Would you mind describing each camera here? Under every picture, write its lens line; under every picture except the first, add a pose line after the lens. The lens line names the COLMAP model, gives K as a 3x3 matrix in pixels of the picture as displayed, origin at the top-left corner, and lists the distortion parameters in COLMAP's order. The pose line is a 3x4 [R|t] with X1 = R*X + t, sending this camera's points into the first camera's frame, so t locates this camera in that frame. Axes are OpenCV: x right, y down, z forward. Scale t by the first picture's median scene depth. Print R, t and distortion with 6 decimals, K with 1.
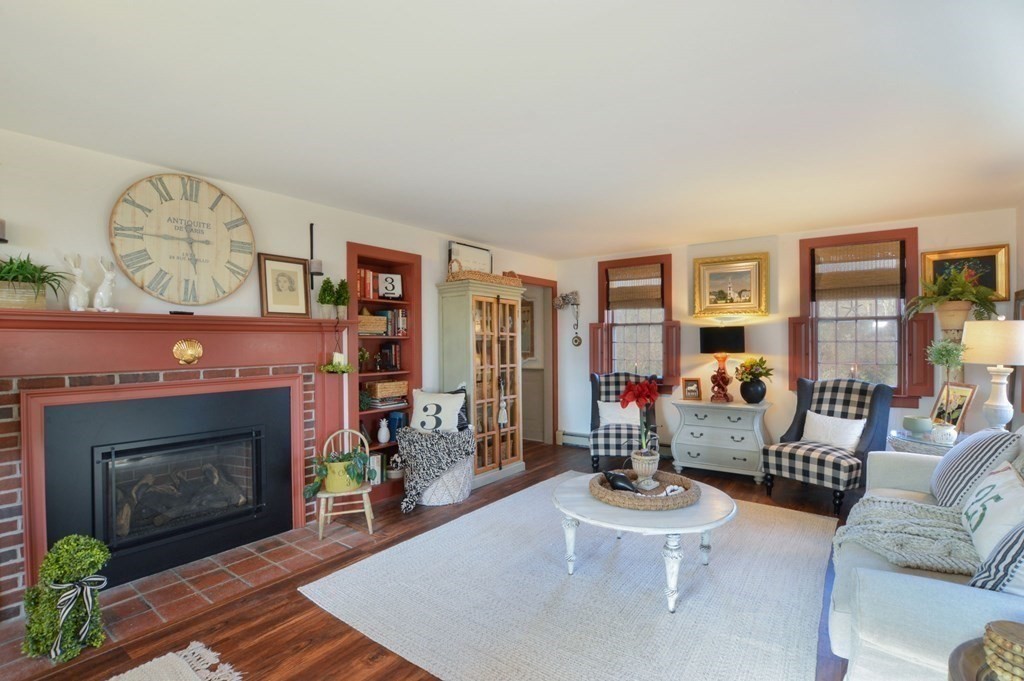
lens RADIAL K [[489.4, 0, 520.7], [0, 489.4, 344.6], [0, 0, 1]] dist [-0.019634, 0.000401]
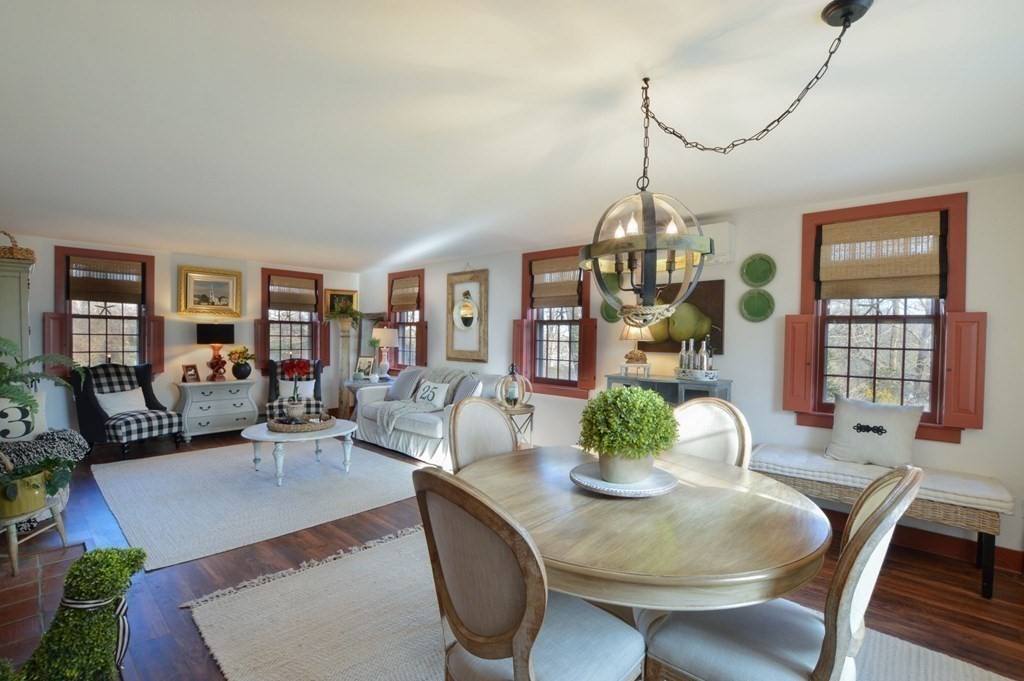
lens RADIAL K [[489.4, 0, 520.7], [0, 489.4, 344.6], [0, 0, 1]] dist [-0.019634, 0.000401]
pose [[0.084190, -0.001602, 0.996448, -0.804279], [0.001982, 0.999997, 0.001441, 0.019228], [-0.996448, 0.001854, 0.084193, 0.076260]]
